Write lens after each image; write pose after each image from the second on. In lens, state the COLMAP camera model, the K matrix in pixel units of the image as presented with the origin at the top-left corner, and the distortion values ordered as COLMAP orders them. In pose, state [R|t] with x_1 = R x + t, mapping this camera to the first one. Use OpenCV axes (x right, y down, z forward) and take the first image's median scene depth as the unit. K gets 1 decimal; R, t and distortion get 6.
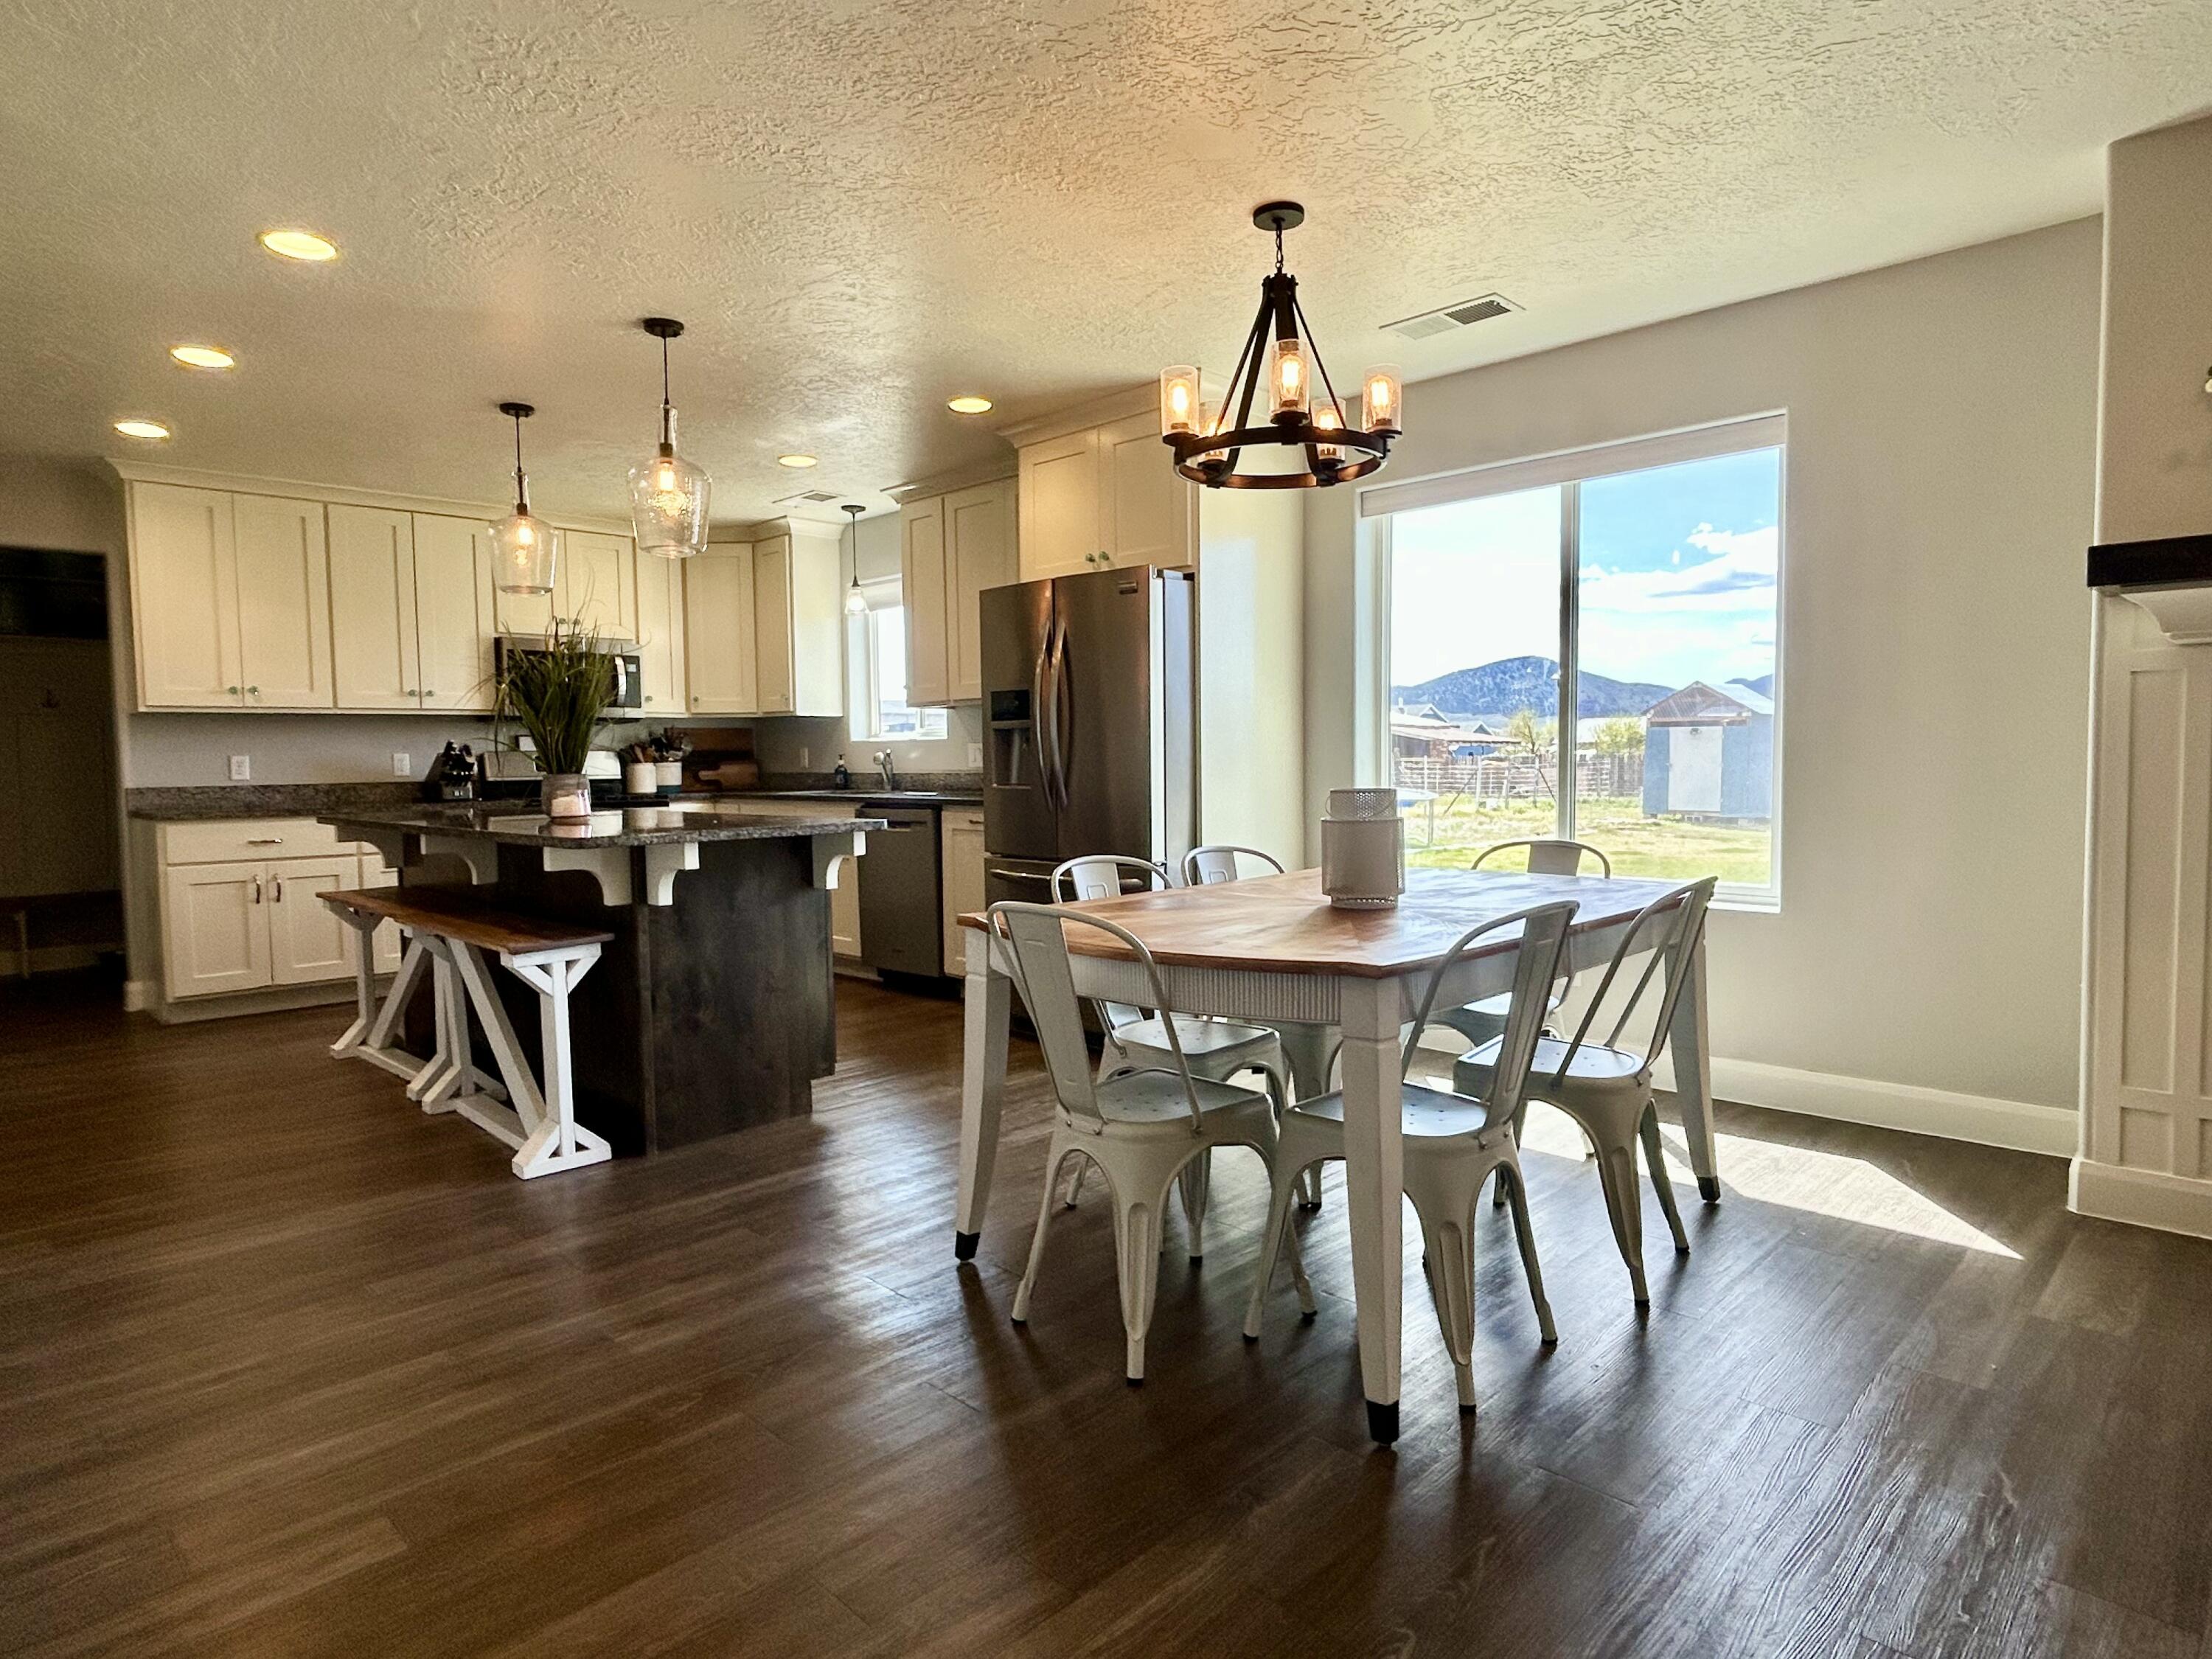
lens RADIAL K [[1246.2, 0, 1100.2], [0, 1246.2, 826.0], [0, 0, 1]] dist [-0.004315, -0.002790]
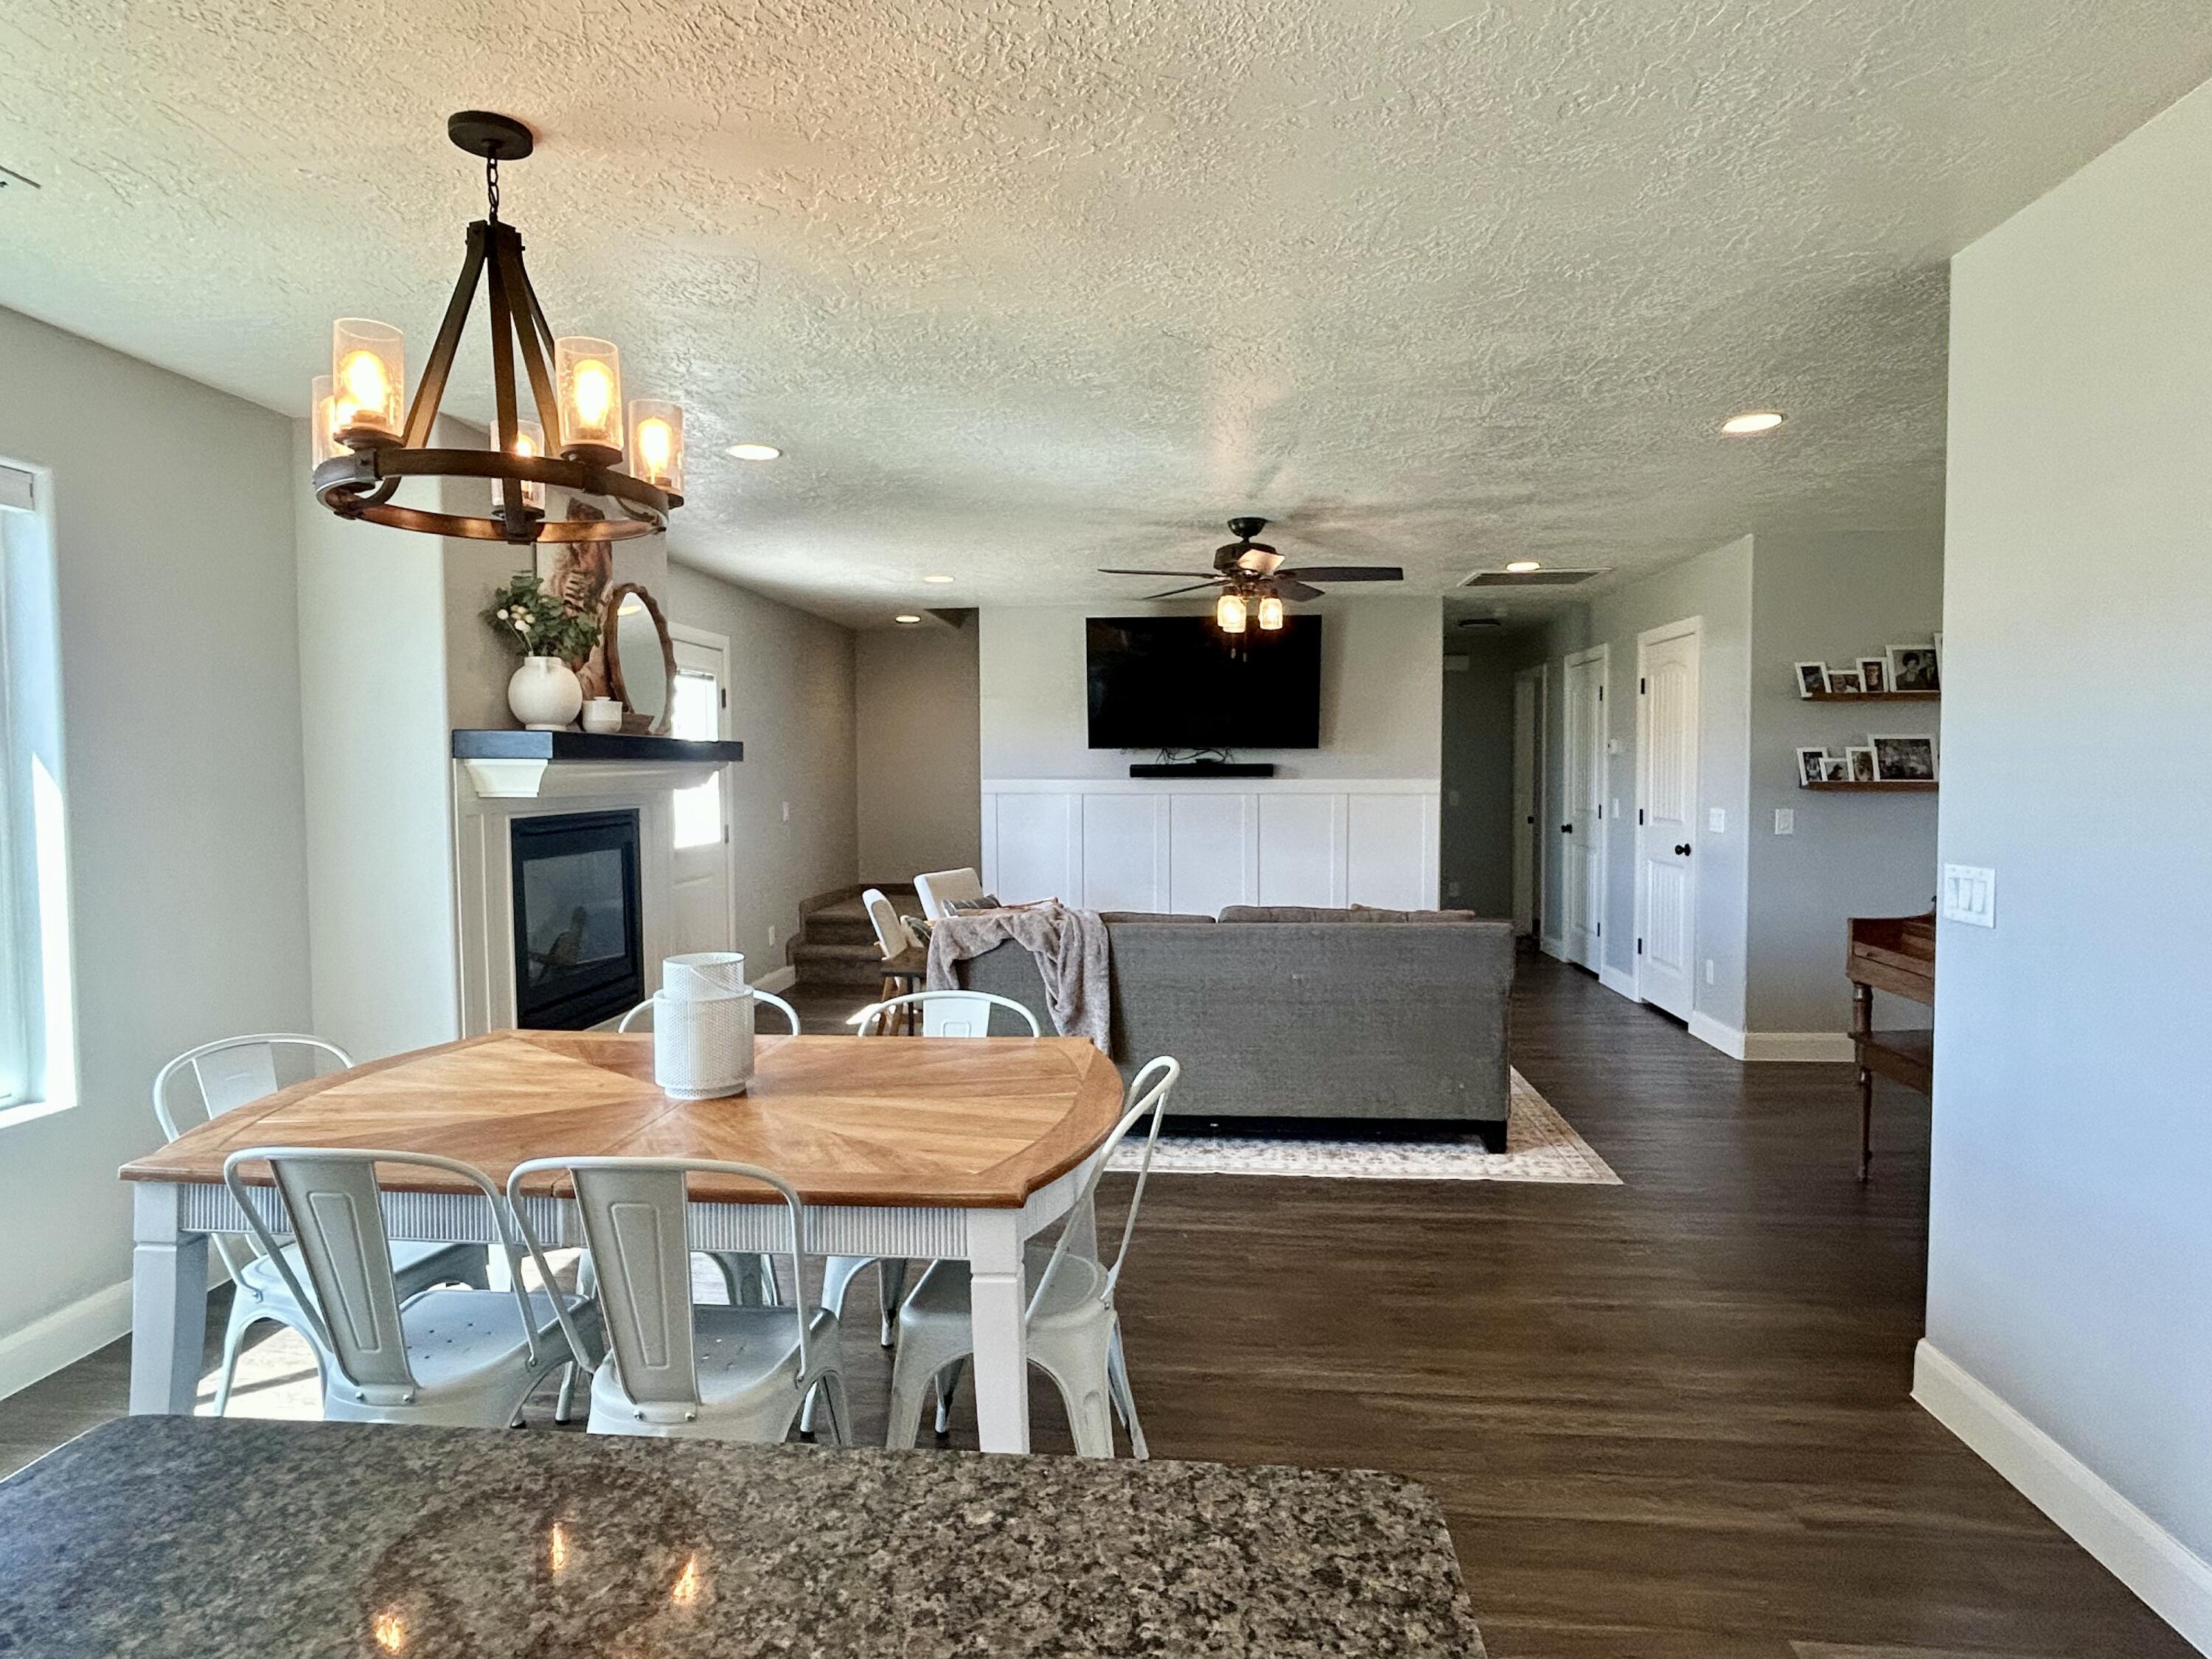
lens RADIAL K [[1243.4, 0, 1095.0], [0, 1243.4, 826.3], [0, 0, 1]] dist [-0.000280, -0.001097]
pose [[-0.631979, -0.017948, 0.774777, -0.326580], [0.059301, 0.995681, 0.071437, -0.086545], [-0.772713, 0.091092, -0.628185, 0.681238]]
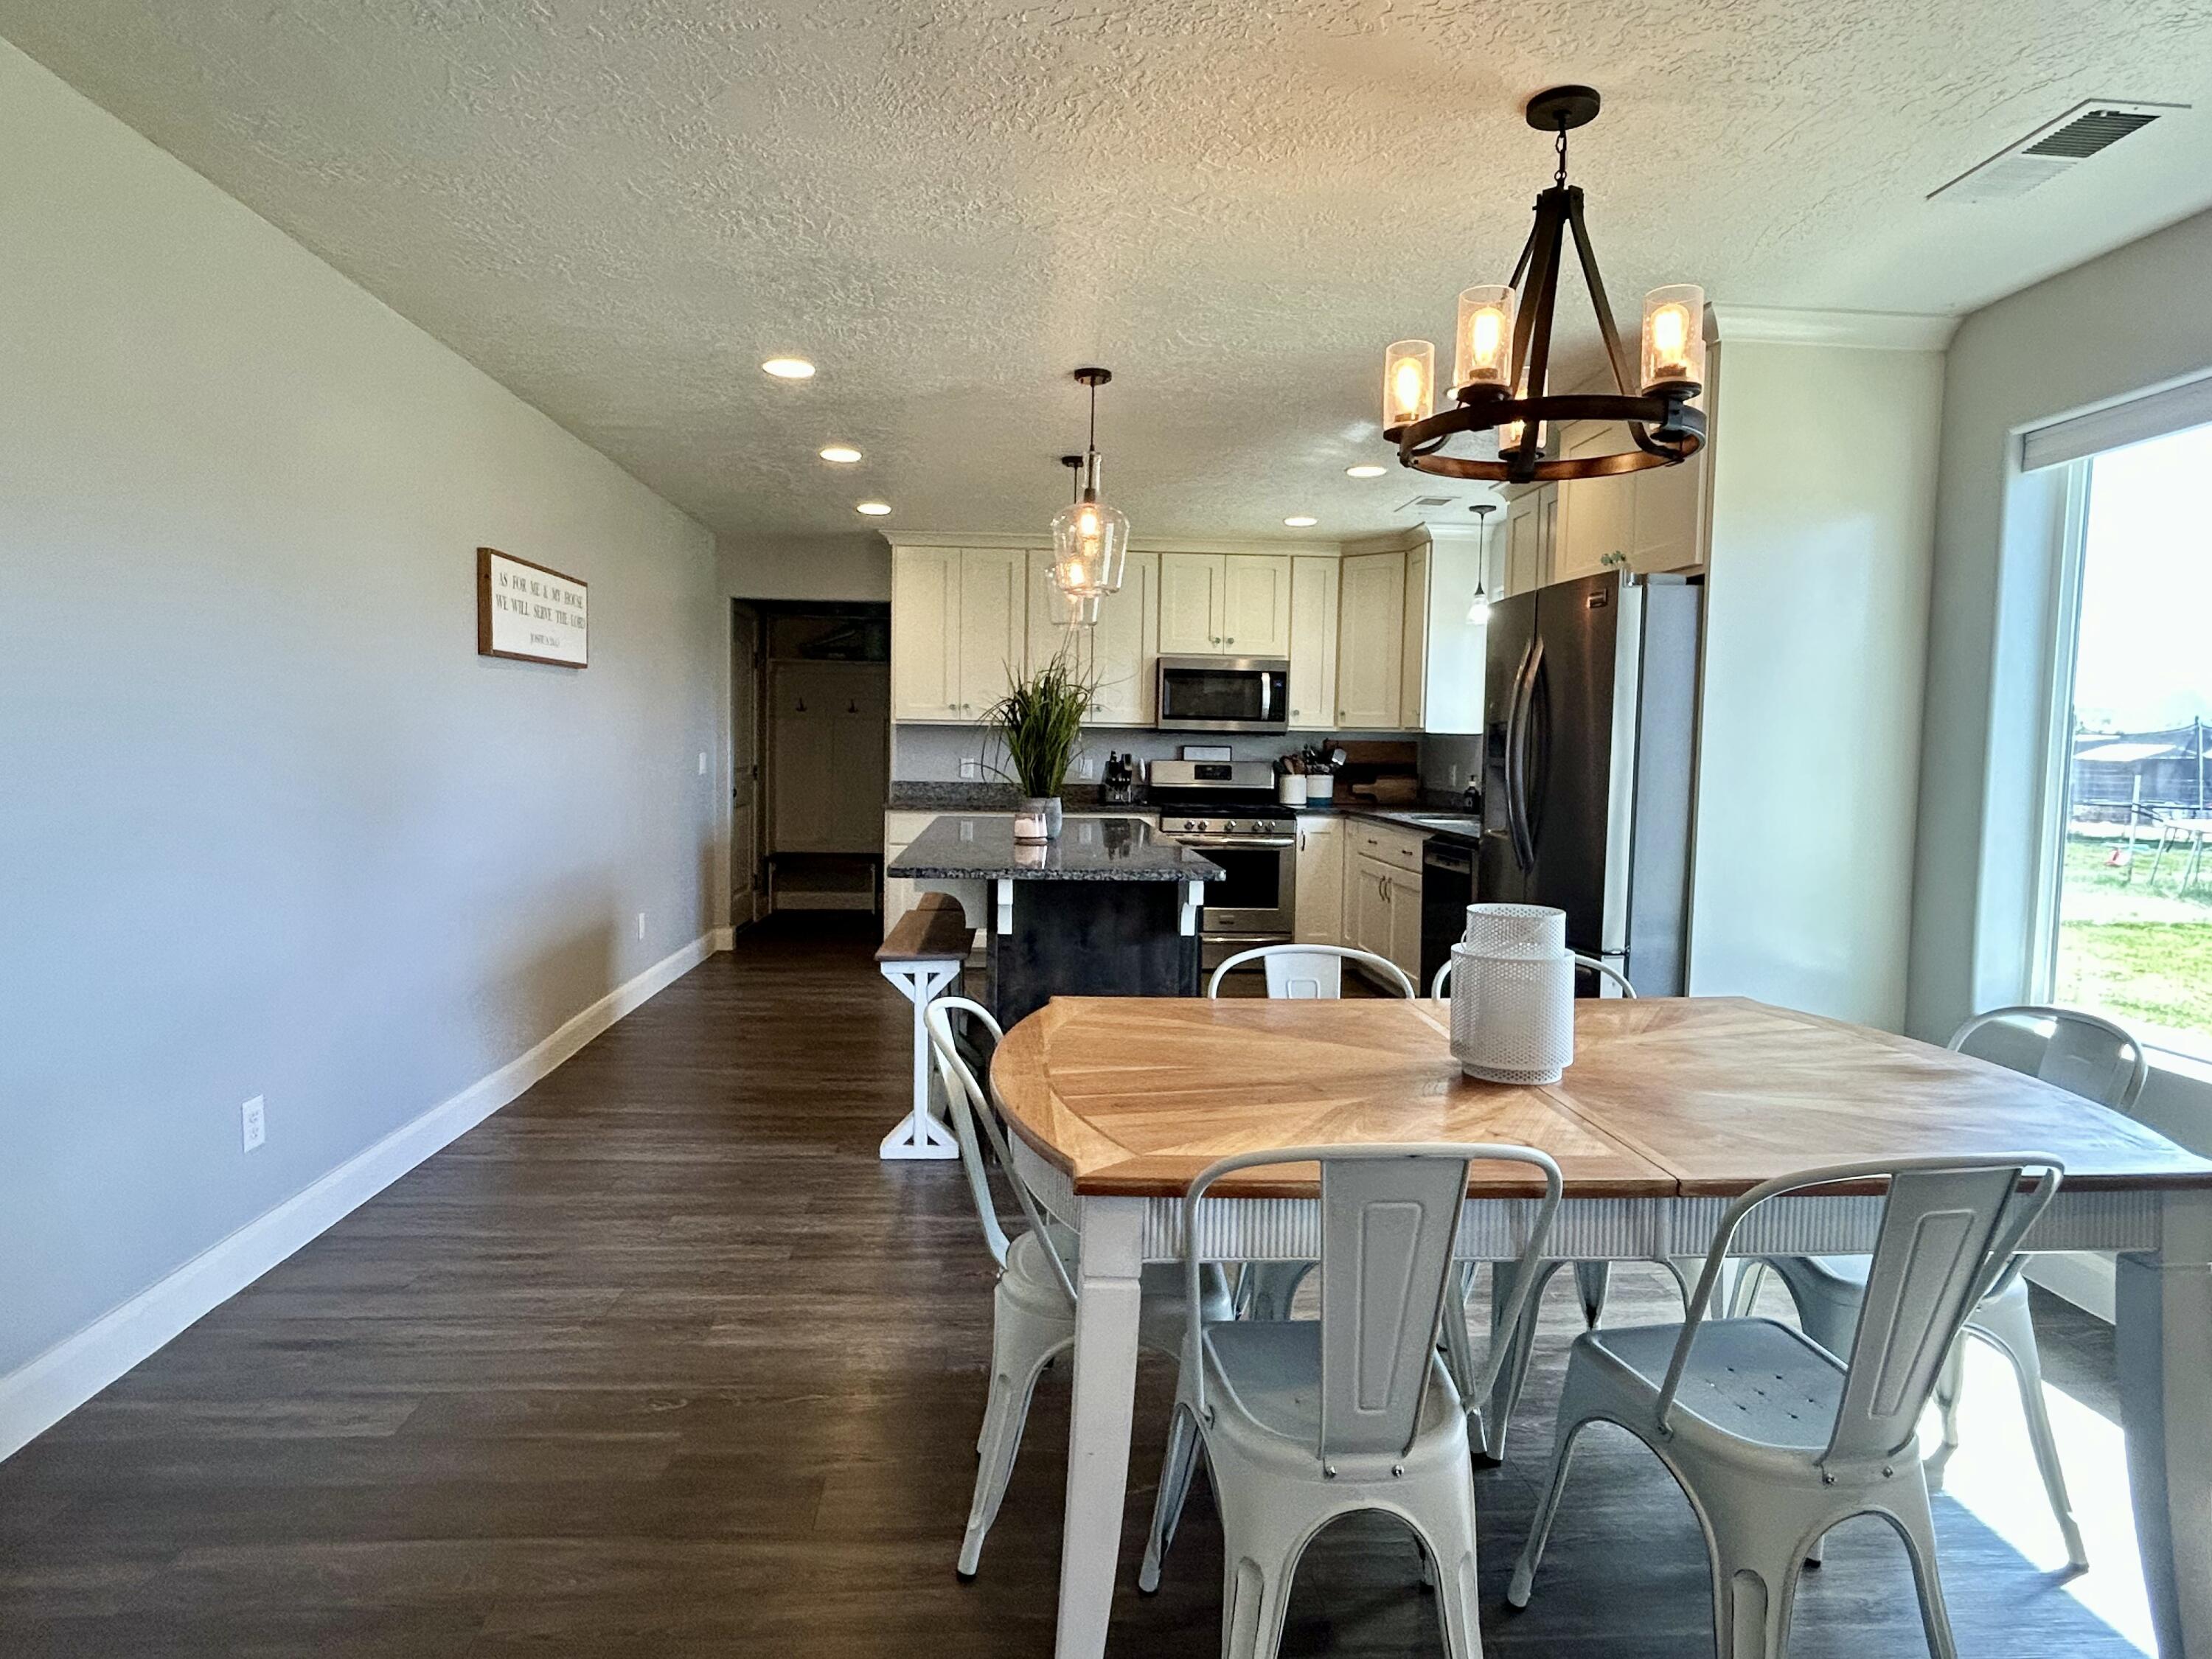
lens RADIAL K [[1246.2, 0, 1100.2], [0, 1246.2, 826.0], [0, 0, 1]] dist [-0.004315, -0.002790]
pose [[0.751373, 0.071709, -0.655970, 0.252780], [-0.065435, 0.997275, 0.034068, -0.043991], [0.656625, 0.017326, 0.754018, 0.160838]]
